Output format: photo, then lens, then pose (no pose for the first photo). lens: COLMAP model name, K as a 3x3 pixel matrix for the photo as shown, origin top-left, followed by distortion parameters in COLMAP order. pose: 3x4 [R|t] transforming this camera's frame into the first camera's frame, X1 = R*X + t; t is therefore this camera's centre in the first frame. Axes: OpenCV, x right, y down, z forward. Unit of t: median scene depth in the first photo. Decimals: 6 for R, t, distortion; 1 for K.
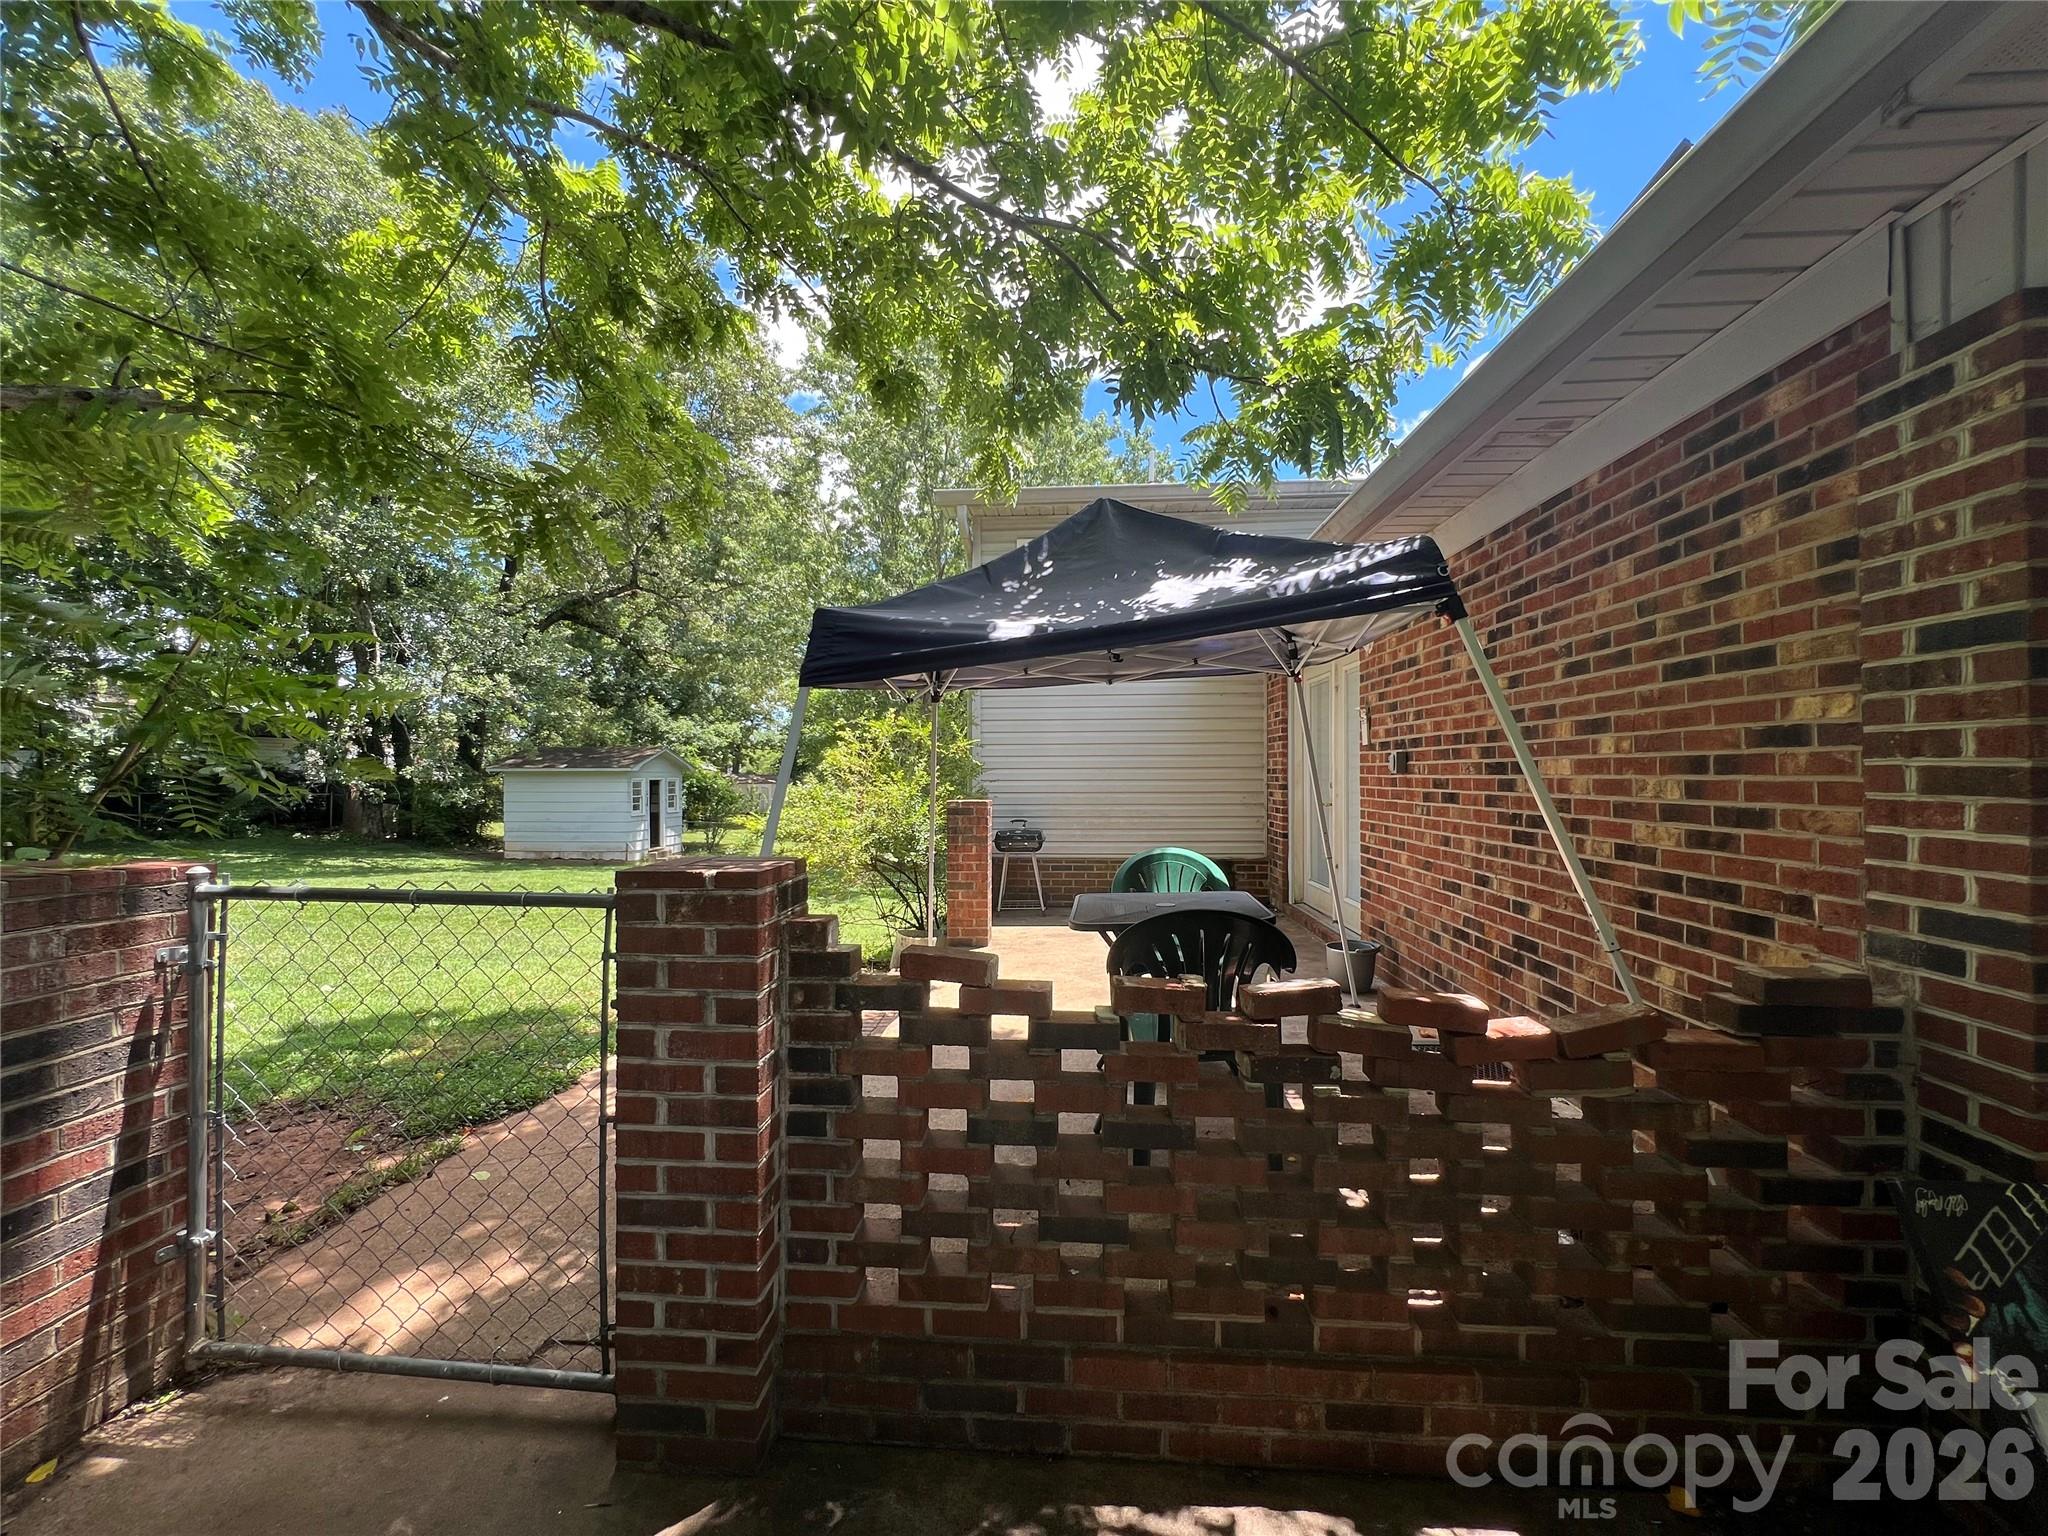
lens RADIAL K [[819.4, 0, 1016.3], [0, 819.4, 761.5], [0, 0, 1]] dist [-0.003858, 0.000155]
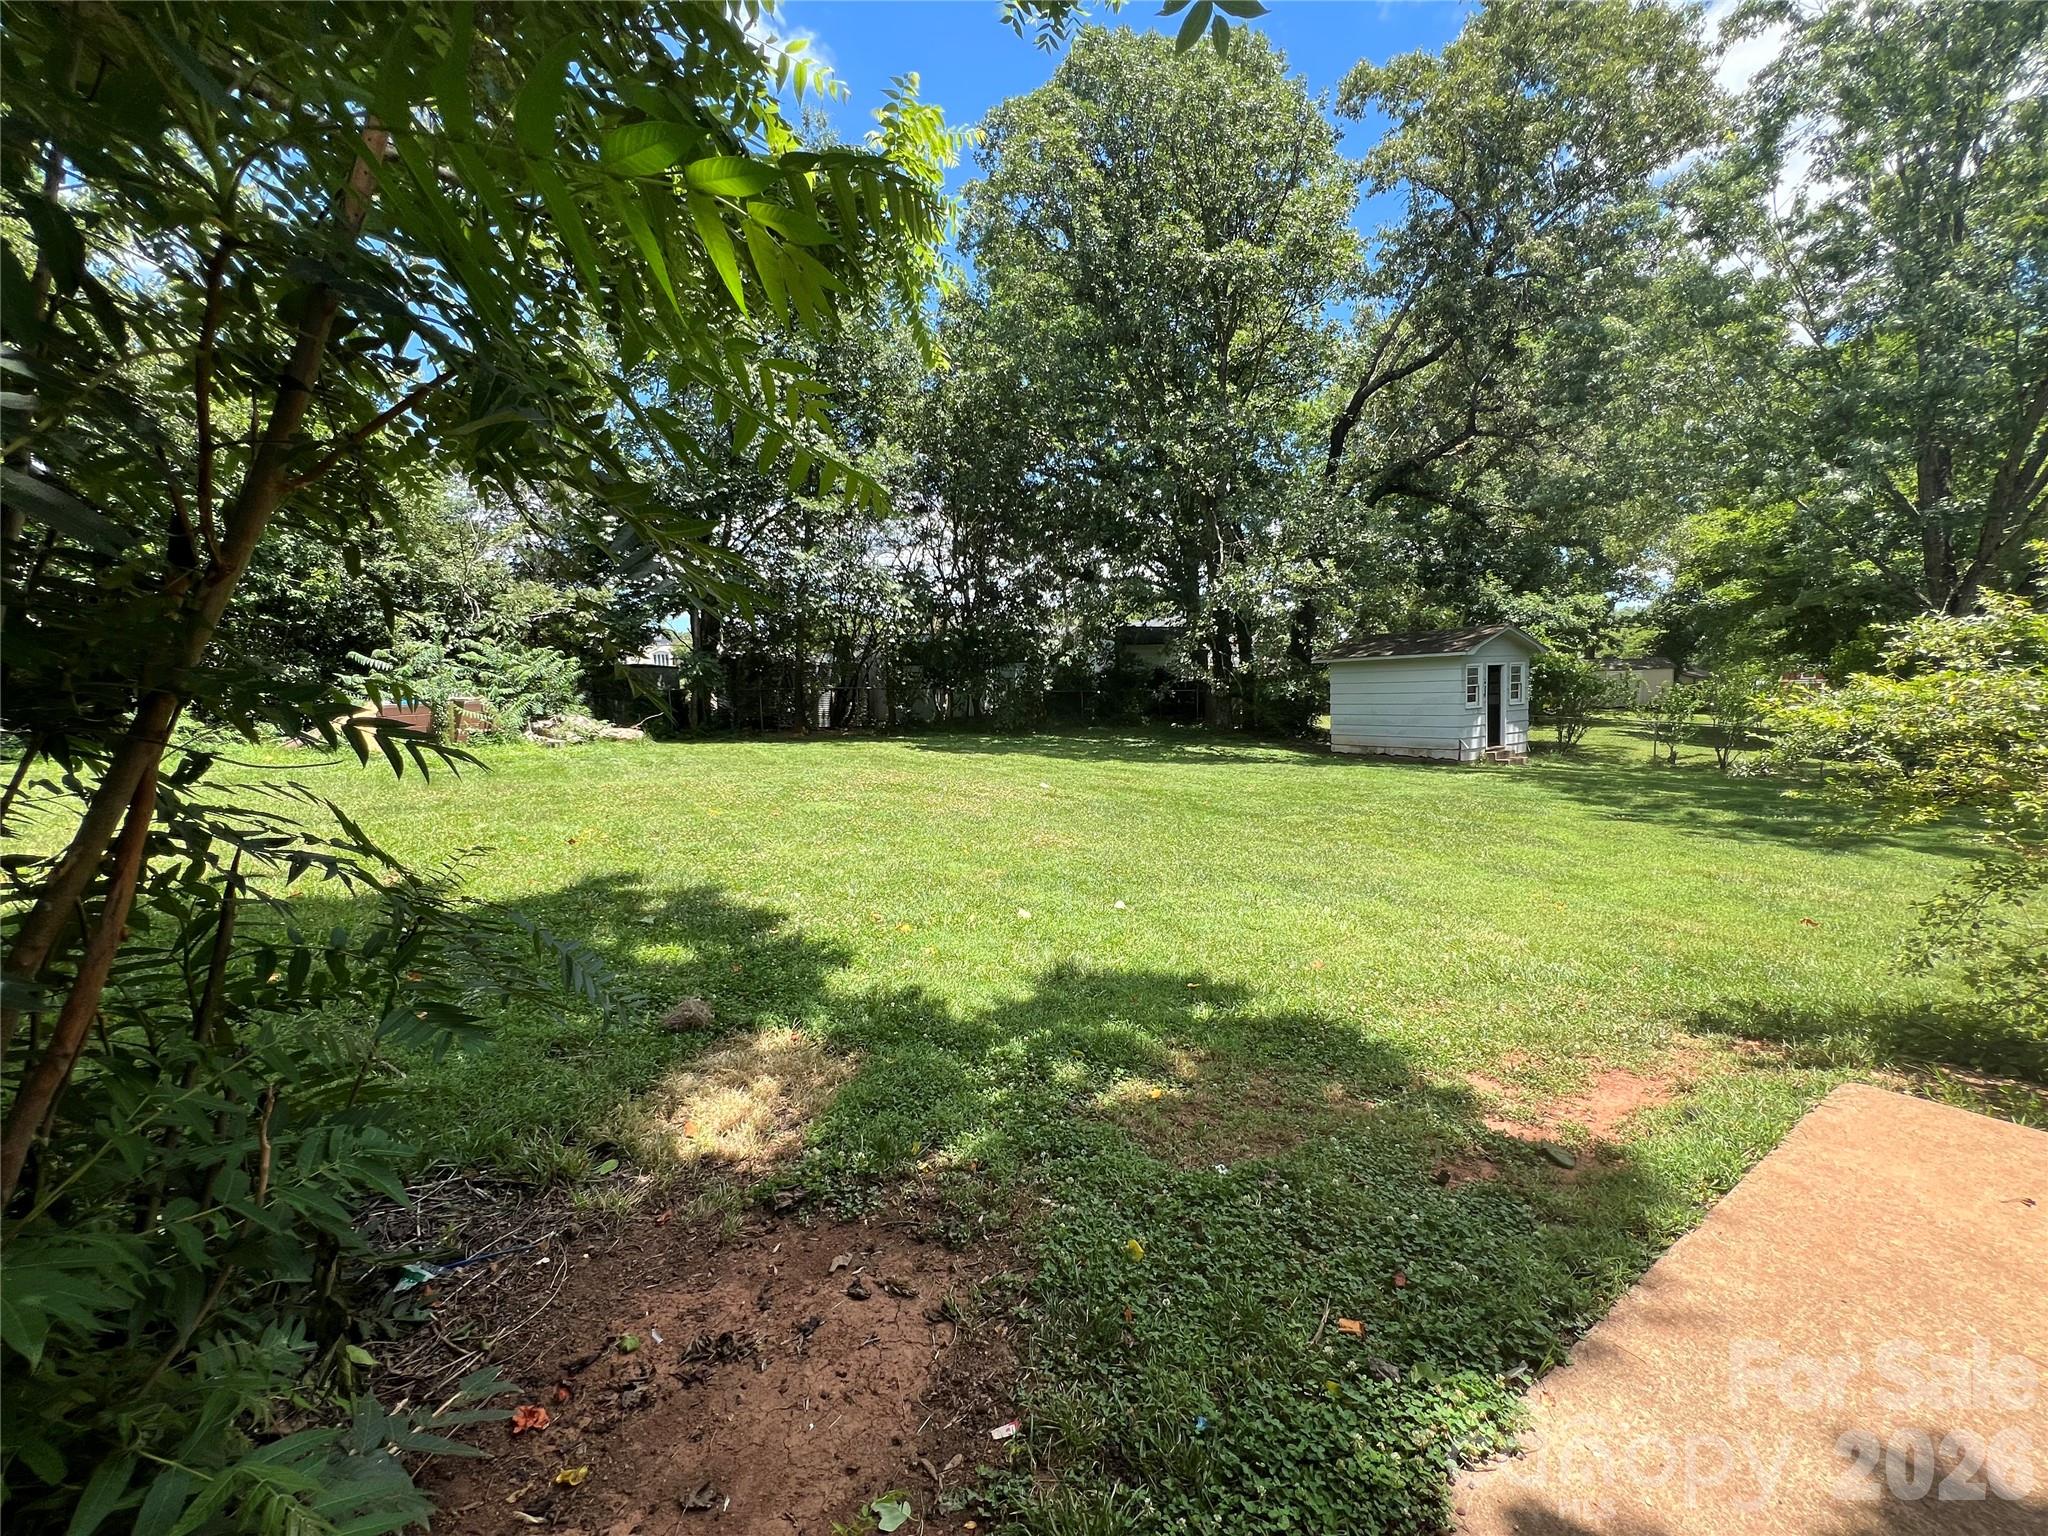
lens RADIAL K [[819.4, 0, 1015.0], [0, 819.4, 768.7], [0, 0, 1]] dist [-0.003858, 0.000155]
pose [[0.596381, 0.058114, -0.800595, -0.056665], [0.051365, 0.992569, 0.110312, 0.009345], [0.801057, -0.106911, 0.588964, 0.100376]]
